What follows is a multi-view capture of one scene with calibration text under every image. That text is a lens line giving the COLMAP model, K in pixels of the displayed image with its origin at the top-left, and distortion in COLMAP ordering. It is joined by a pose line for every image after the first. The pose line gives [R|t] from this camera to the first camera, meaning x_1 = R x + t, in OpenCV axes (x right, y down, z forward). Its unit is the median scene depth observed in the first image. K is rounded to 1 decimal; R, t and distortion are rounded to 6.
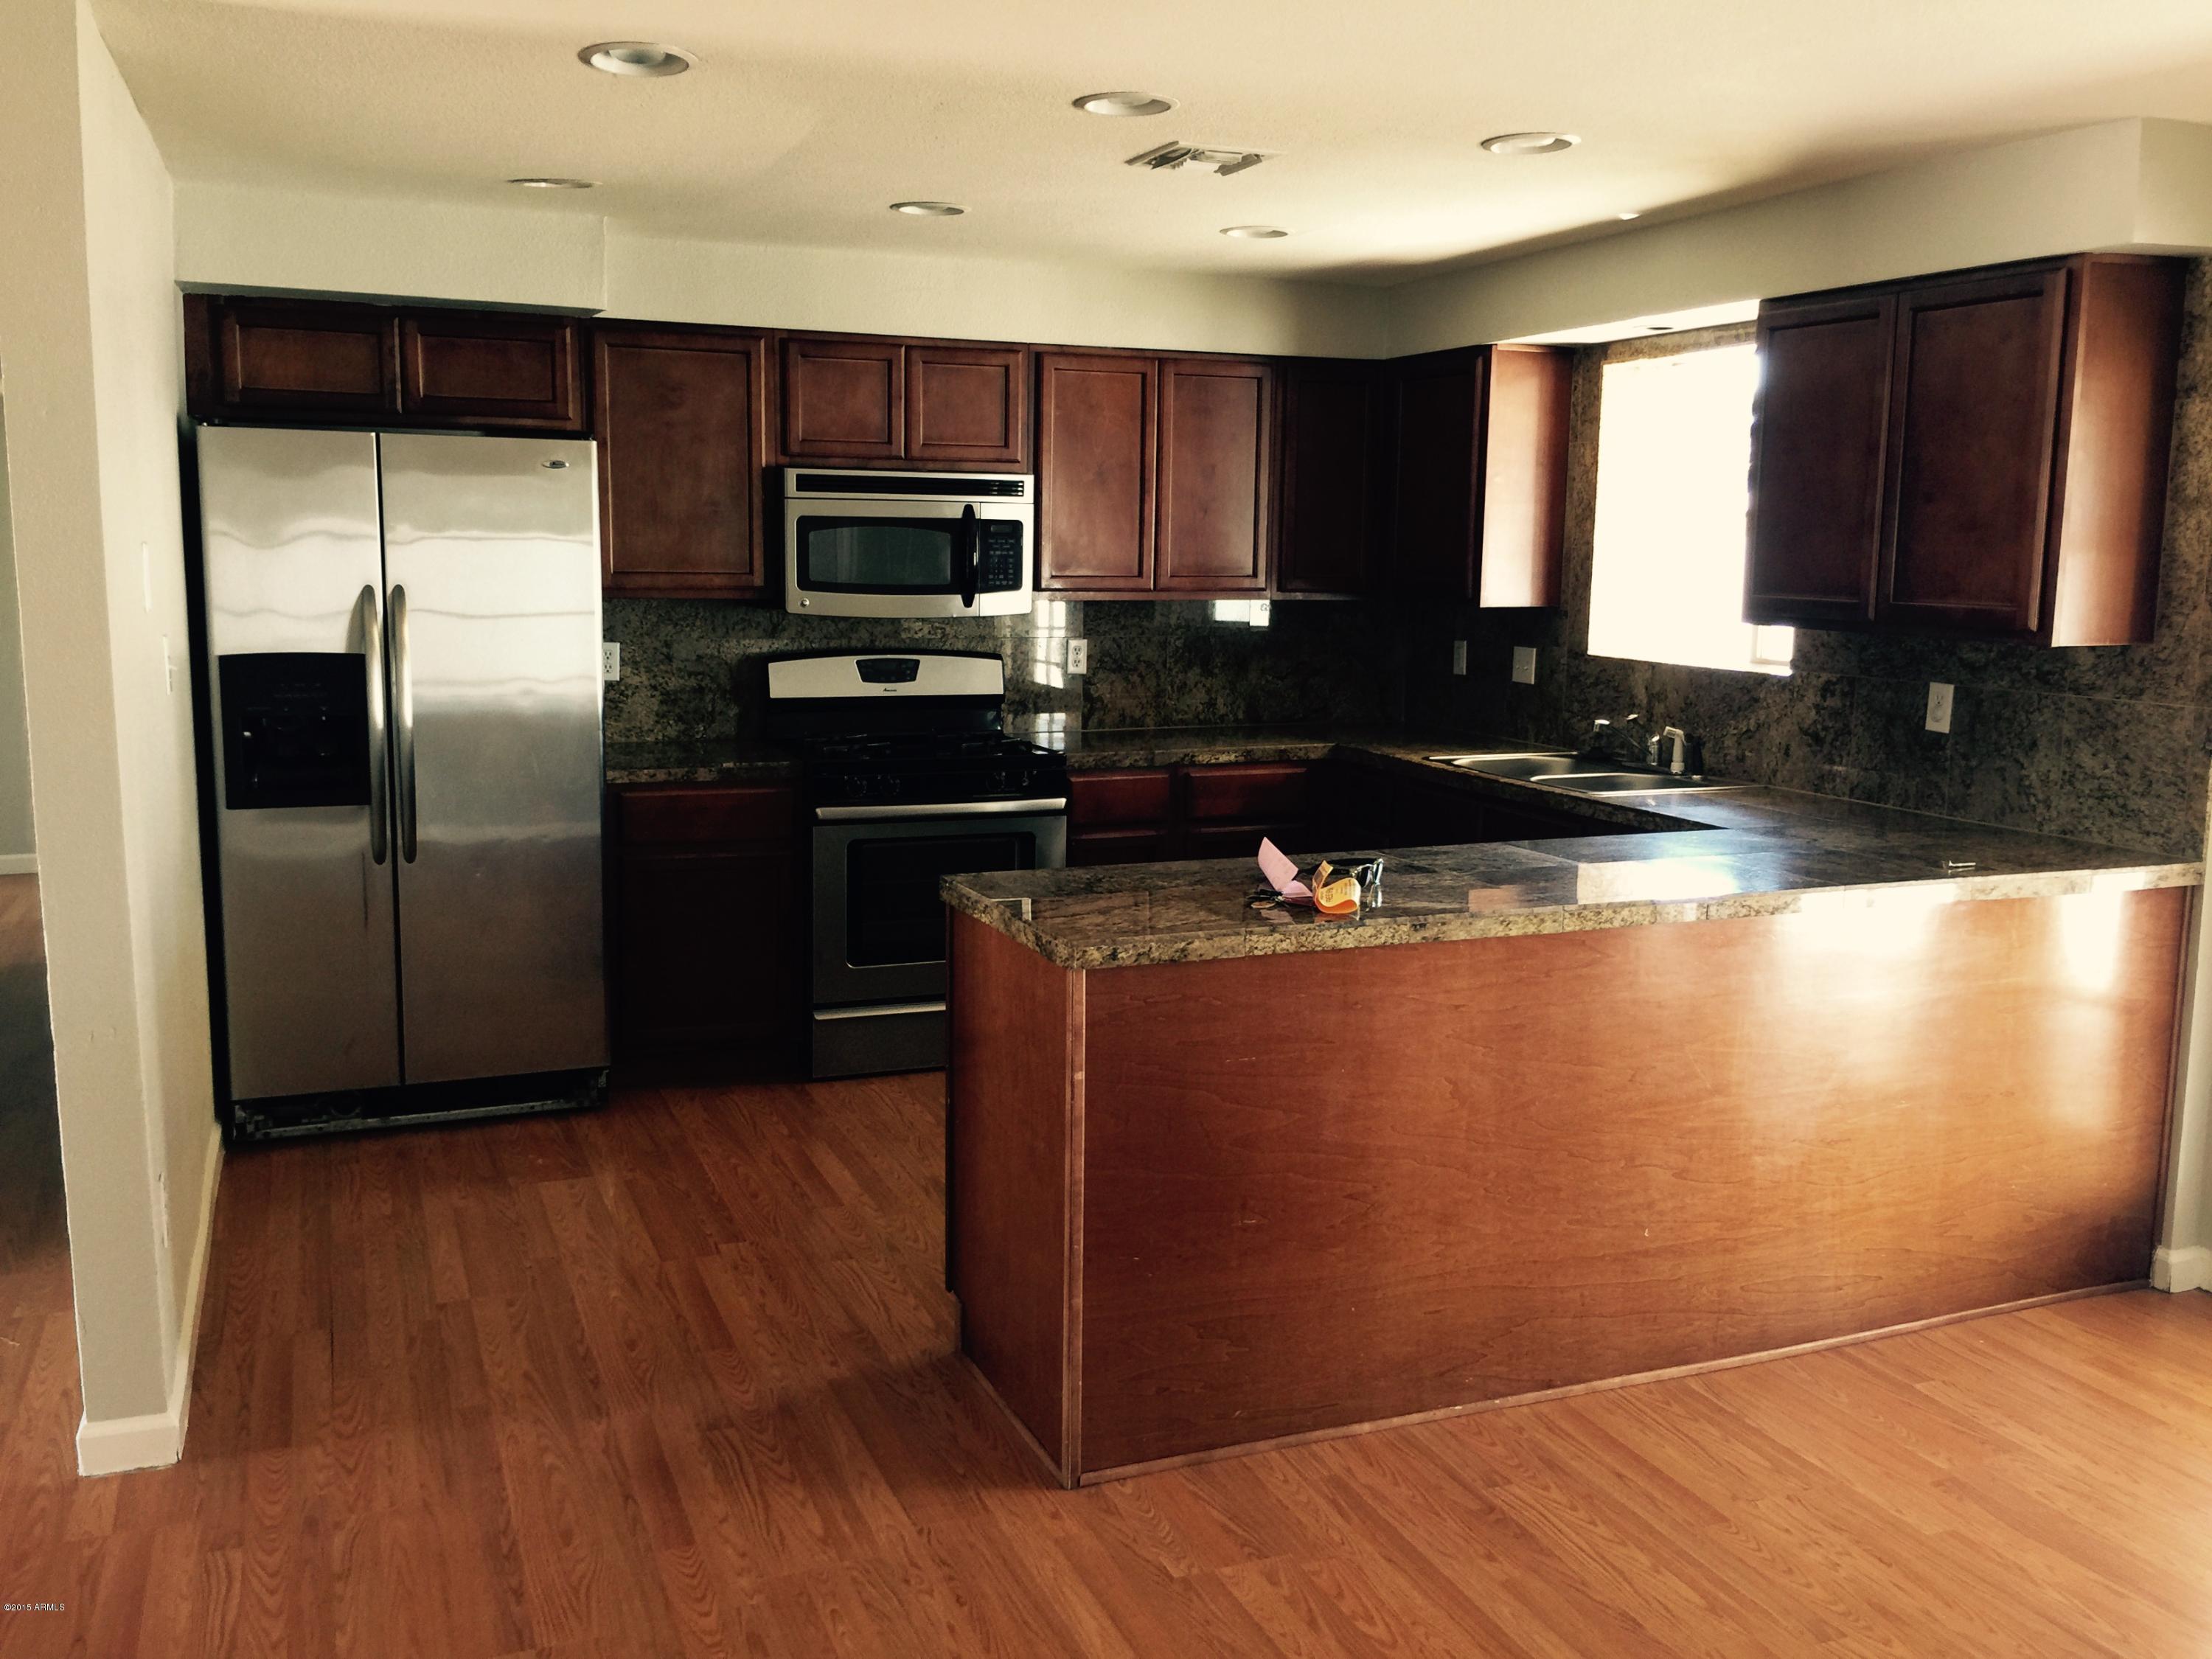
lens RADIAL K [[1943.6, 0, 1106.0], [0, 1943.6, 829.5], [0, 0, 1]] dist [0.078450, -0.140662]
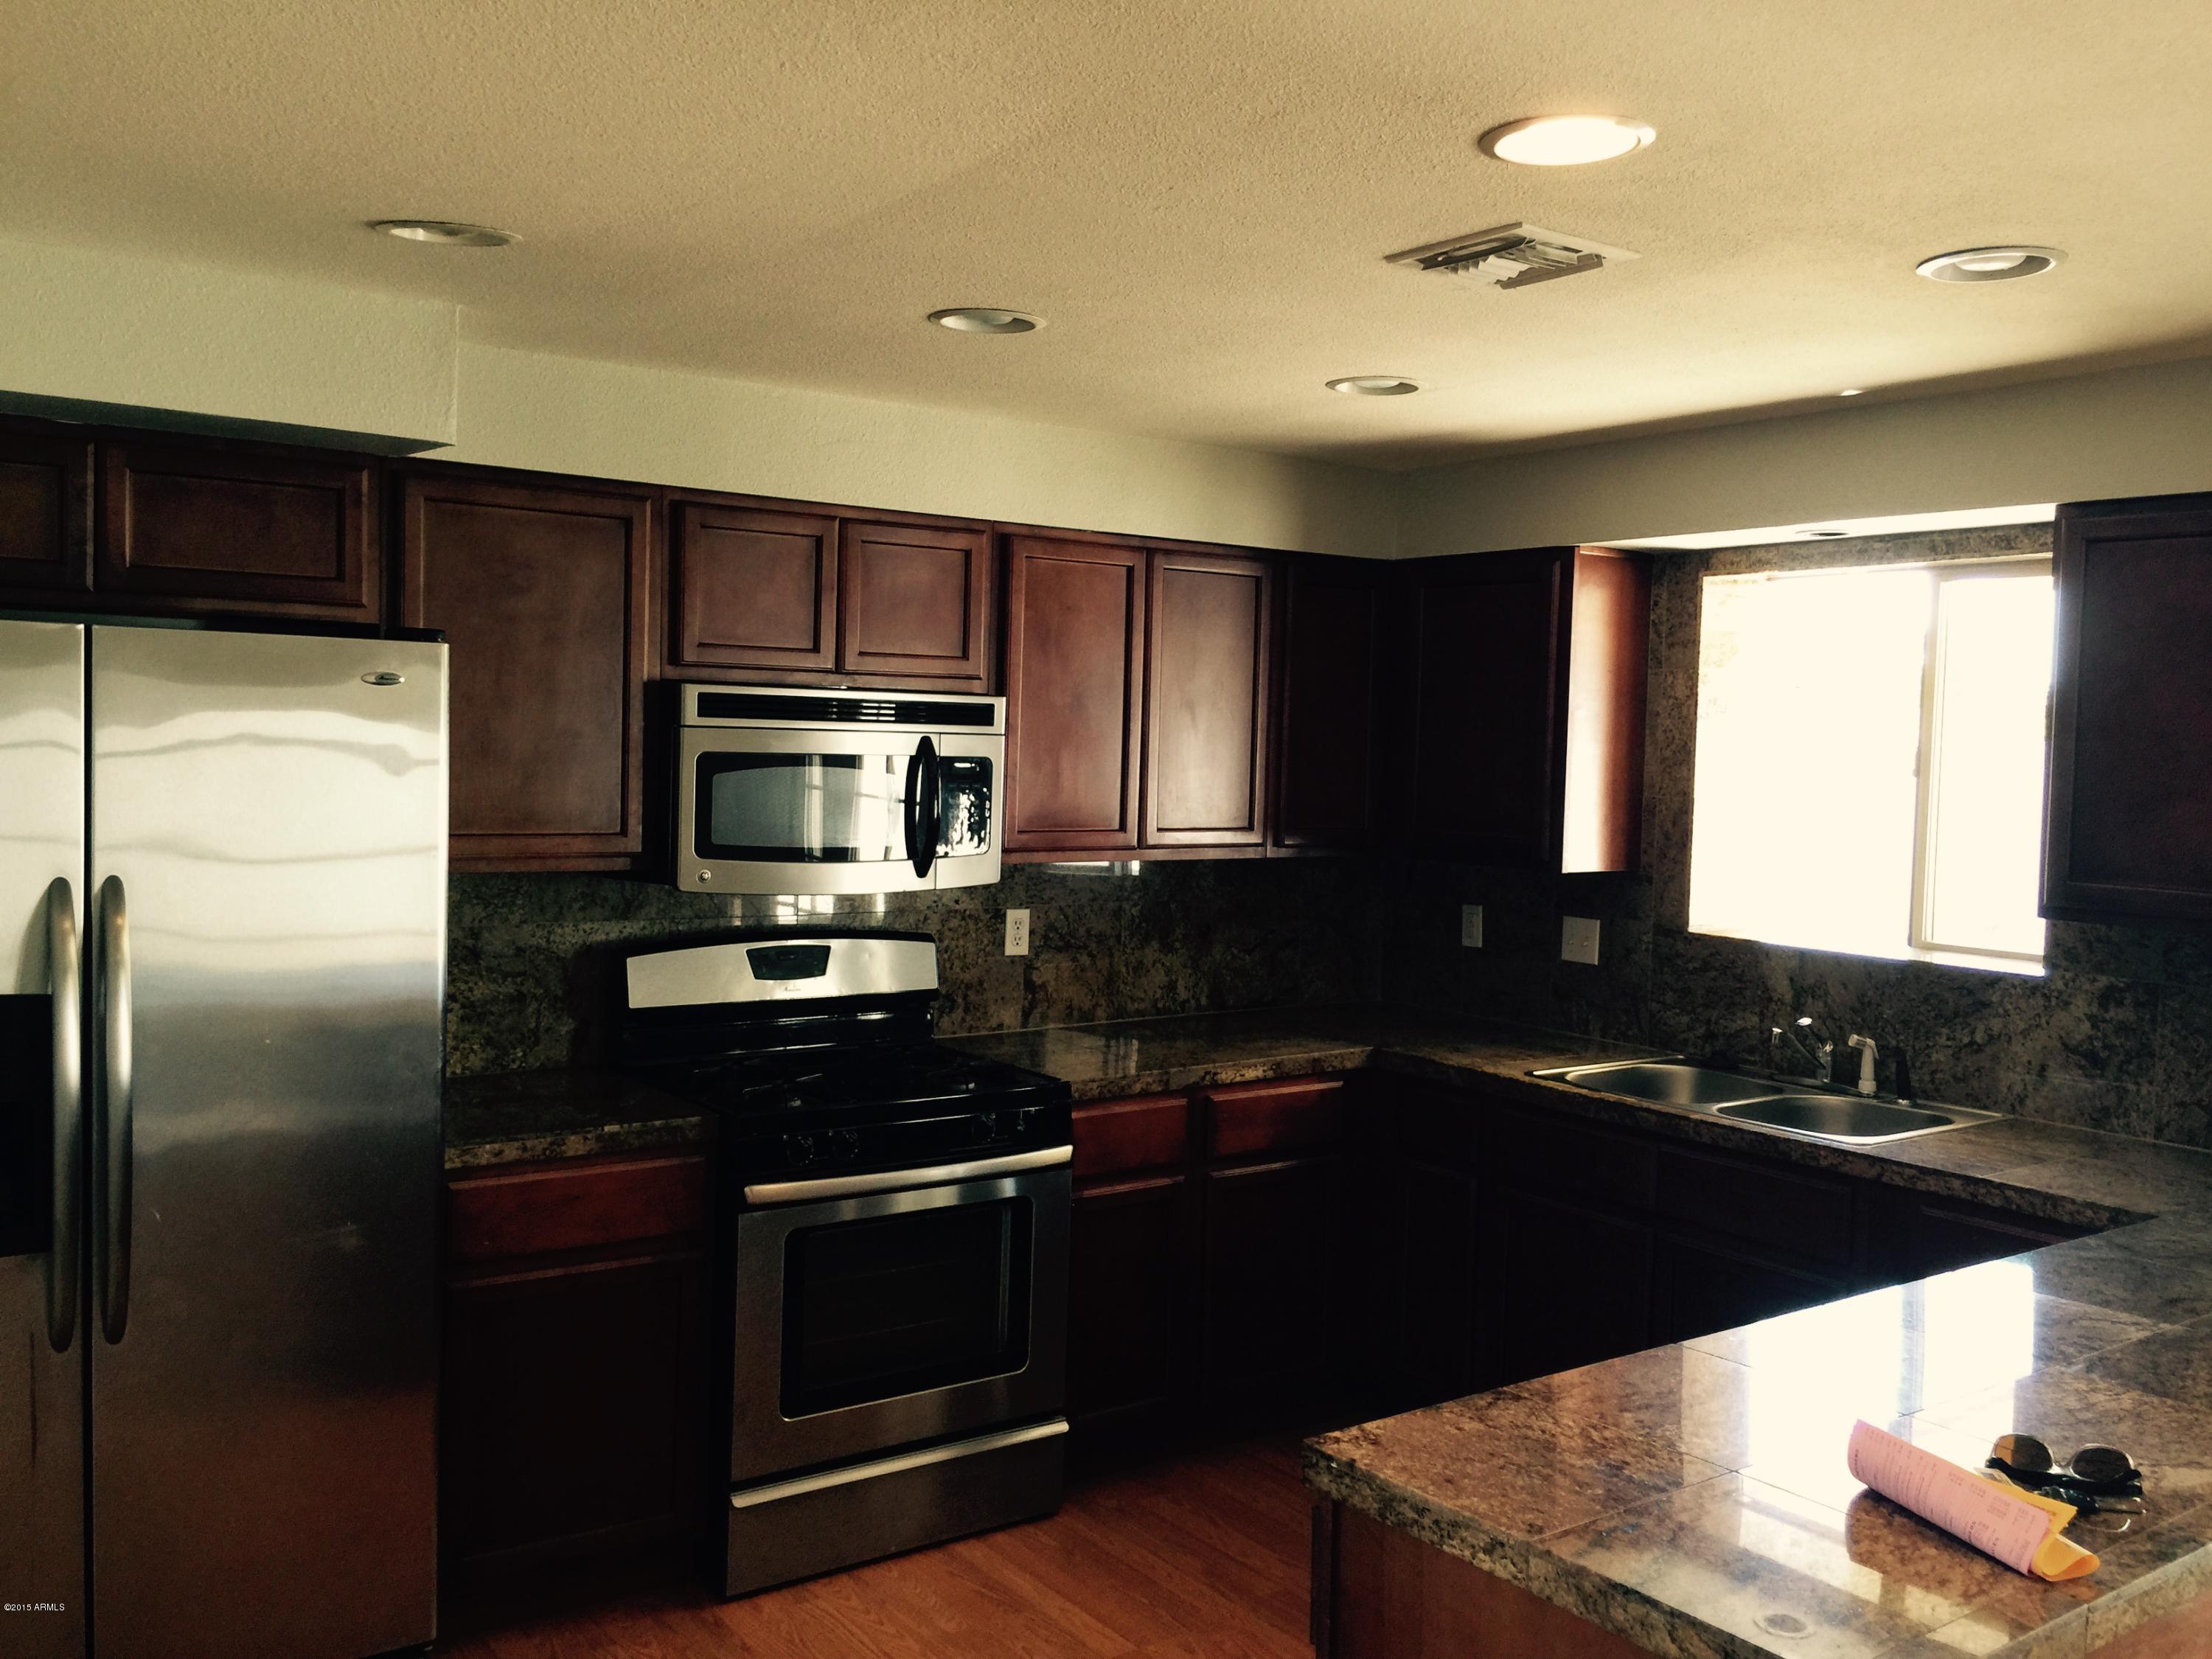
lens RADIAL K [[1912.7, 0, 1106.0], [0, 1912.7, 829.5], [0, 0, 1]] dist [0.047125, -0.050923]
pose [[0.969785, 0.000820, 0.243962, -0.178918], [0.022298, 0.995511, -0.091984, -0.066036], [-0.242942, 0.094645, 0.965413, 0.303651]]
